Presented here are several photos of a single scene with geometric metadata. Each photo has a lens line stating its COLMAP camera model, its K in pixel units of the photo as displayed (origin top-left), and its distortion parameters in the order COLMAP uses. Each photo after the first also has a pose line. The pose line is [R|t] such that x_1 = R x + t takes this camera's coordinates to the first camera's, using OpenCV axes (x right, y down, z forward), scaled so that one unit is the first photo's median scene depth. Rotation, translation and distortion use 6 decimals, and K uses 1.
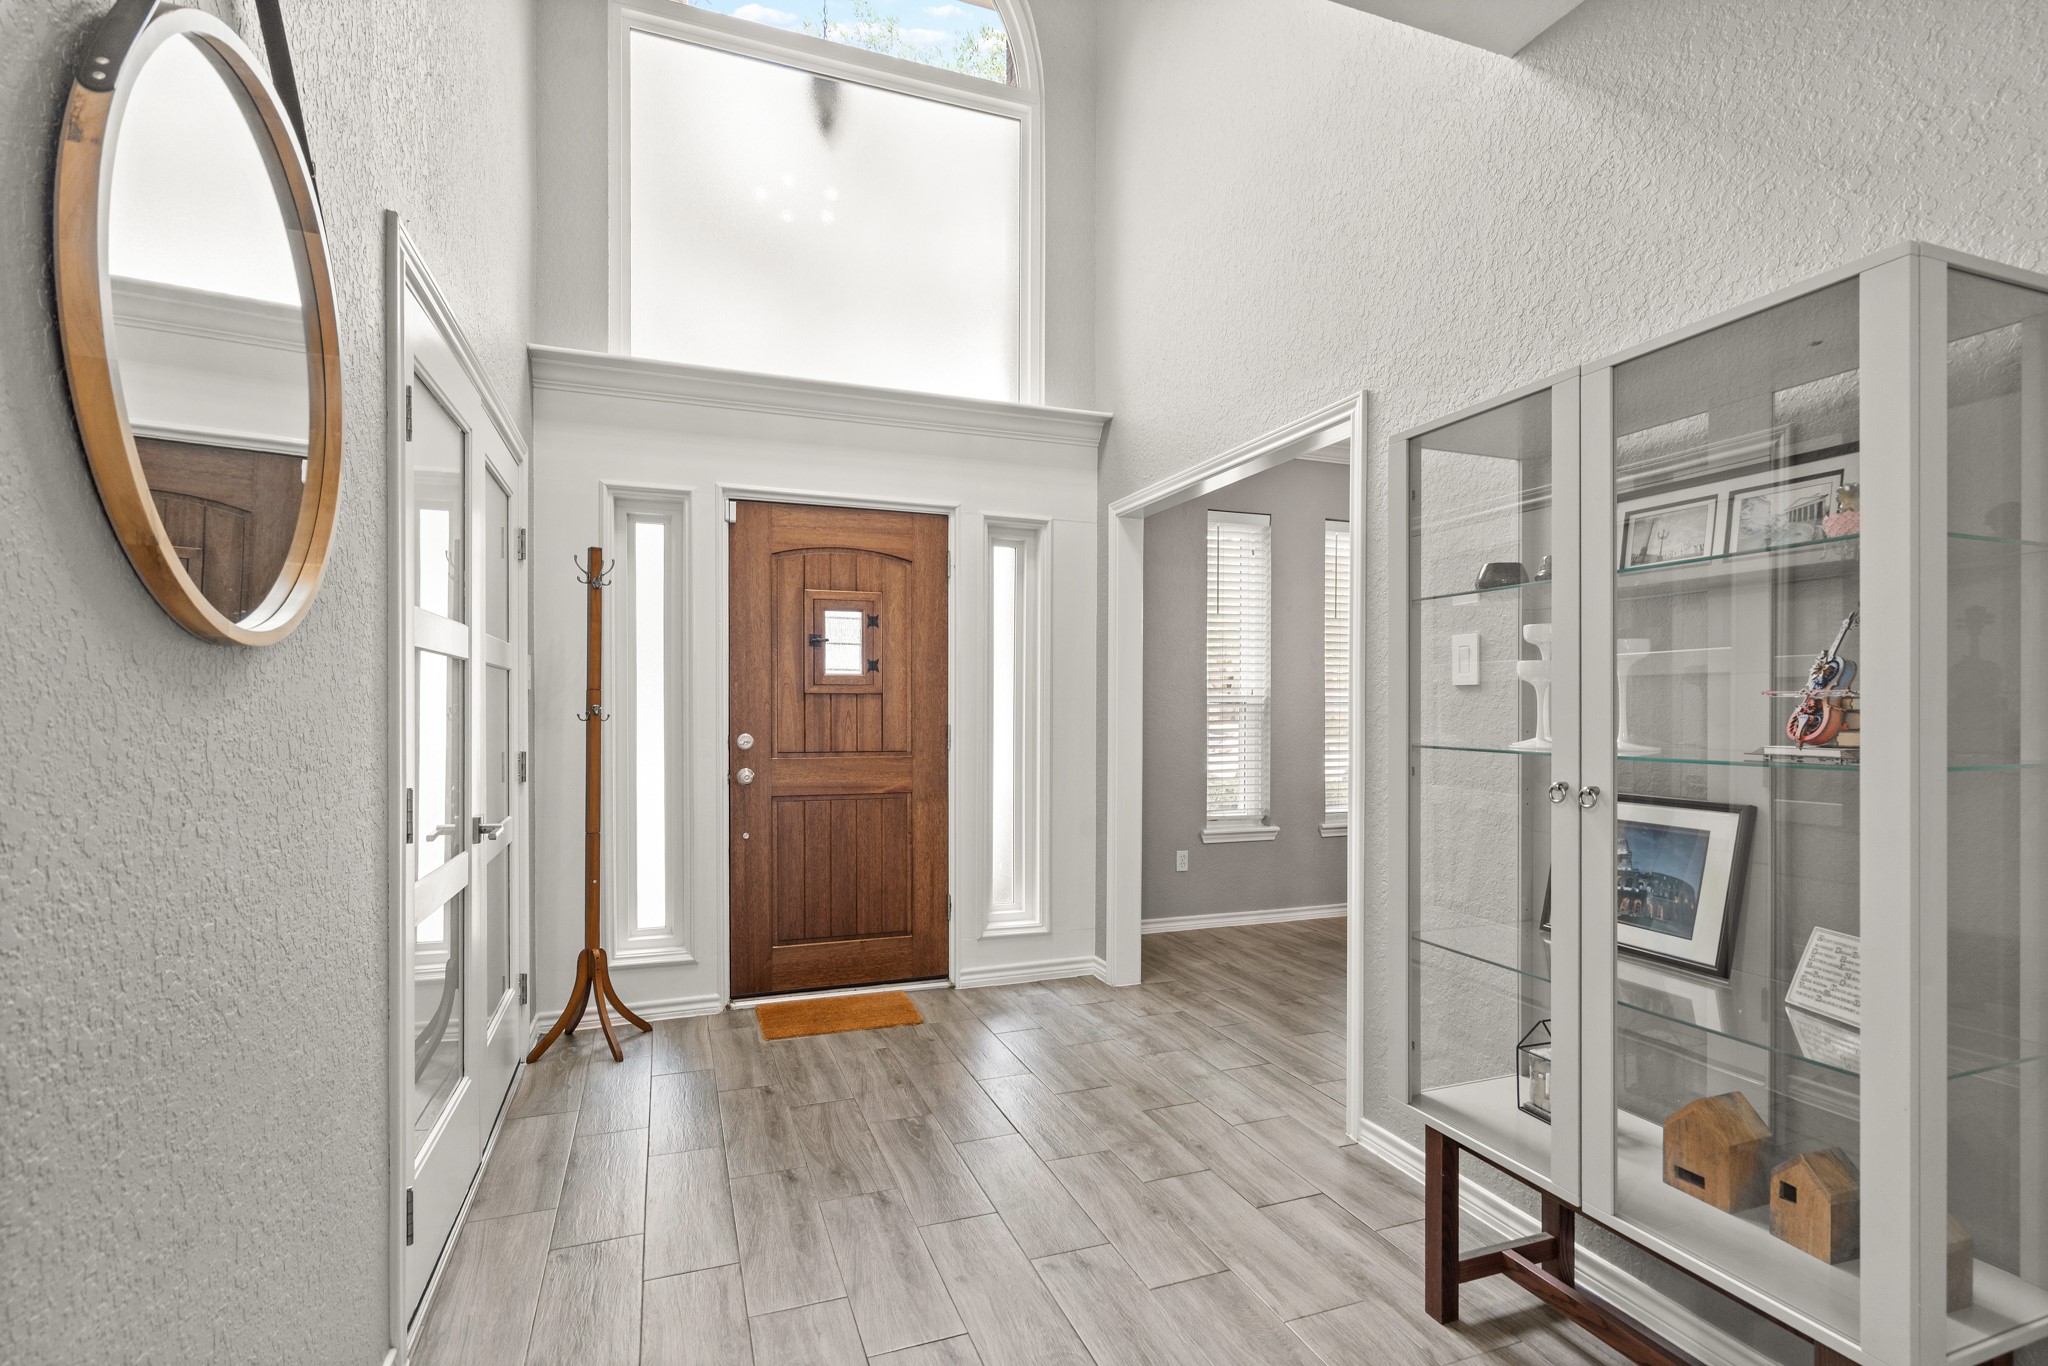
lens RADIAL K [[953.0, 0, 1025.6], [0, 953.0, 717.9], [0, 0, 1]] dist [-0.003035, 0.000086]
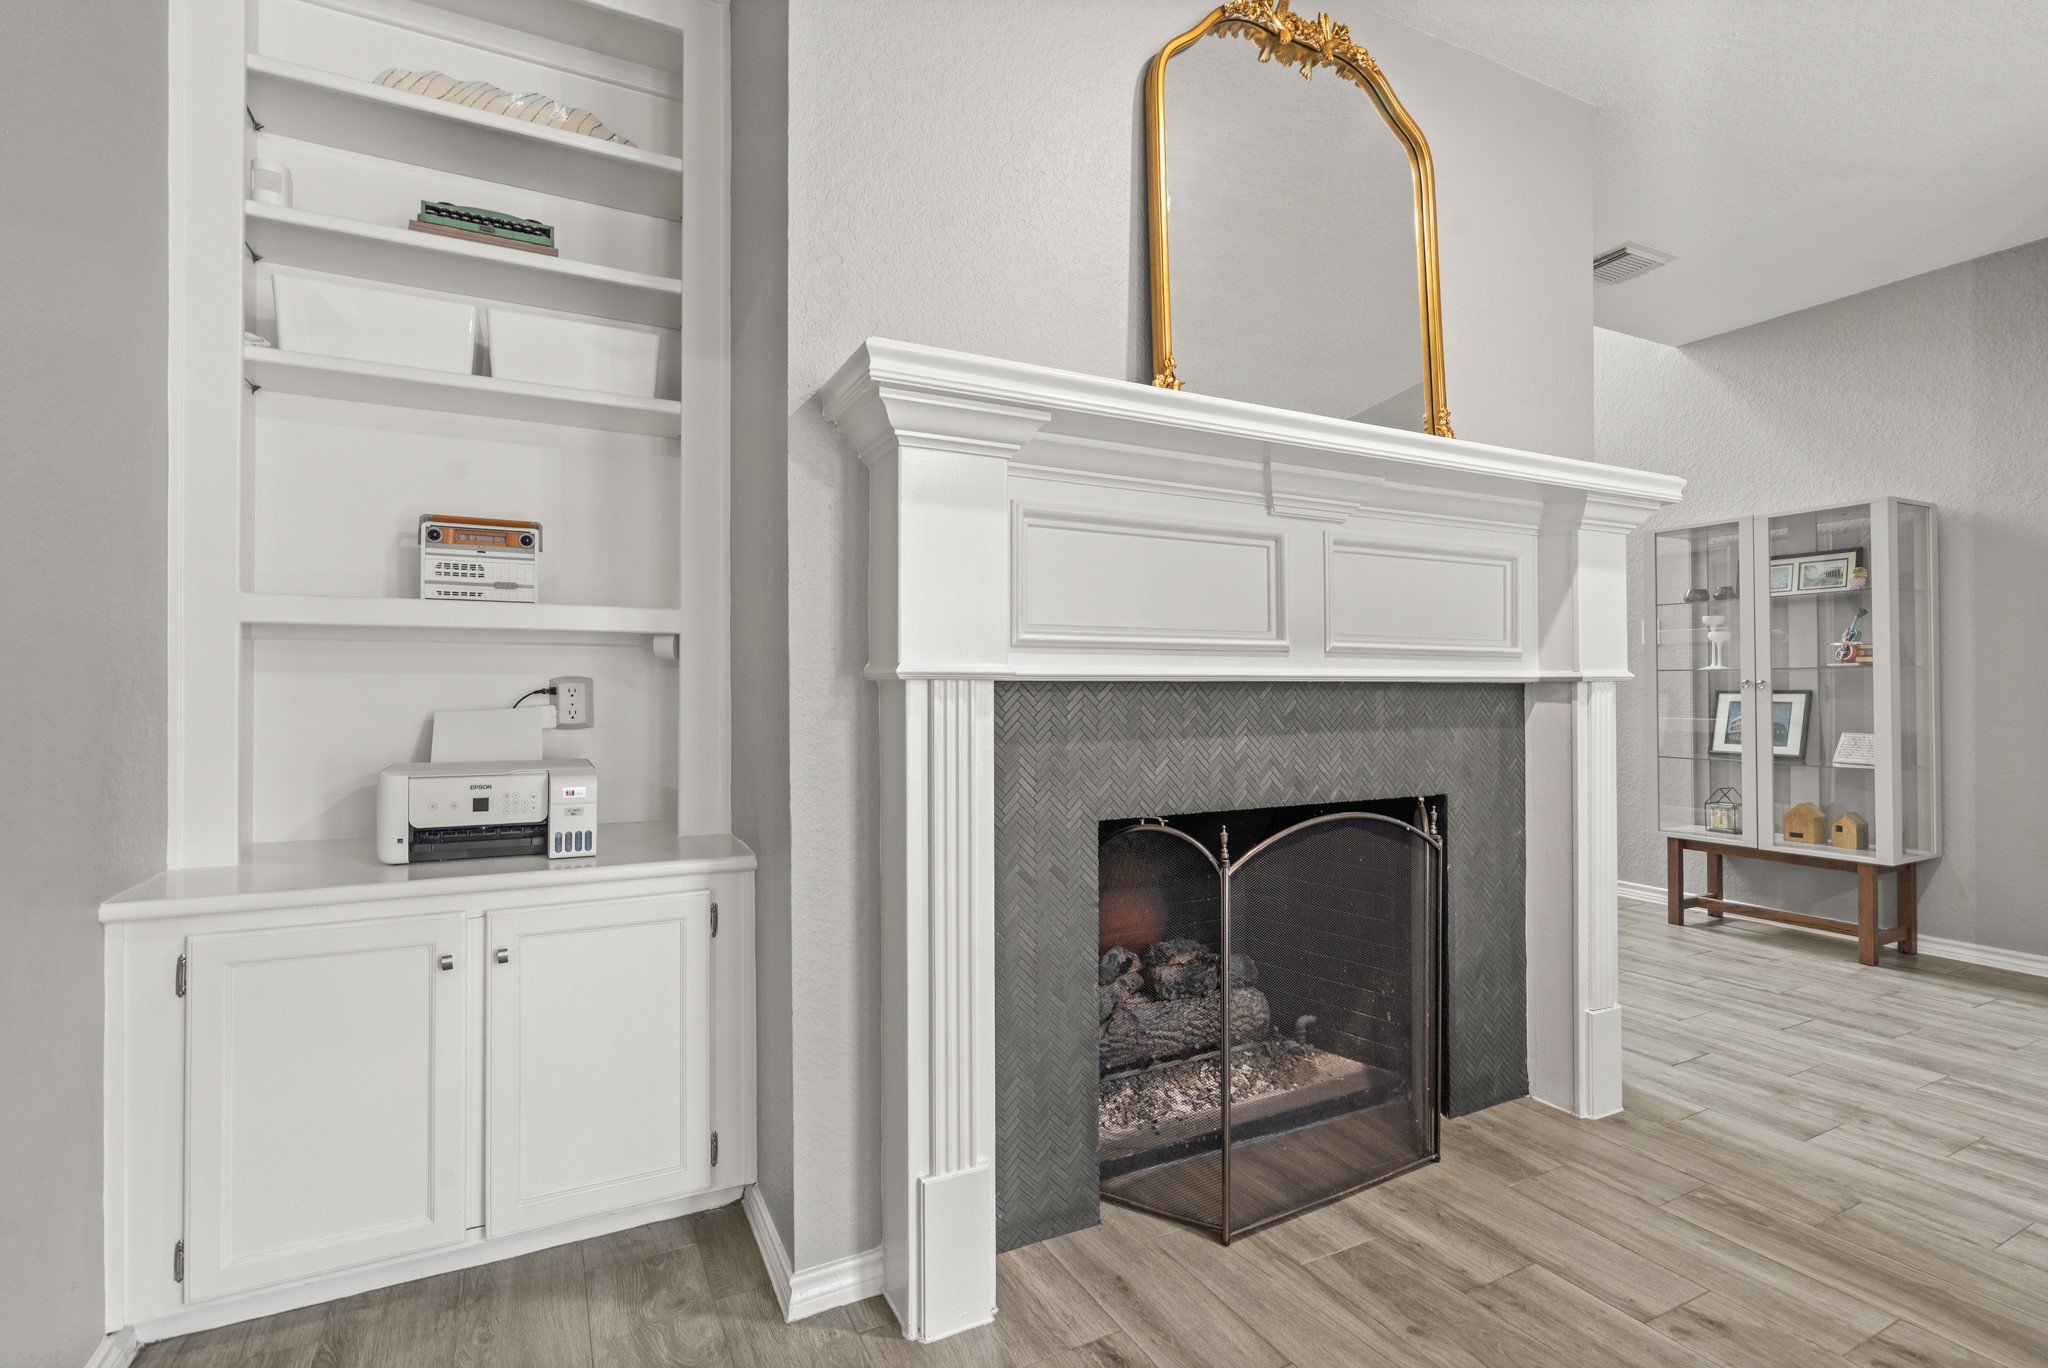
lens RADIAL K [[948.6, 0, 1024.5], [0, 948.6, 687.2], [0, 0, 1]] dist [-0.000849, 0.000478]
pose [[0.992862, -0.008362, 0.118974, -0.731882], [0.009582, 0.999907, -0.009683, 0.041416], [-0.118882, 0.010754, 0.992850, -0.566320]]
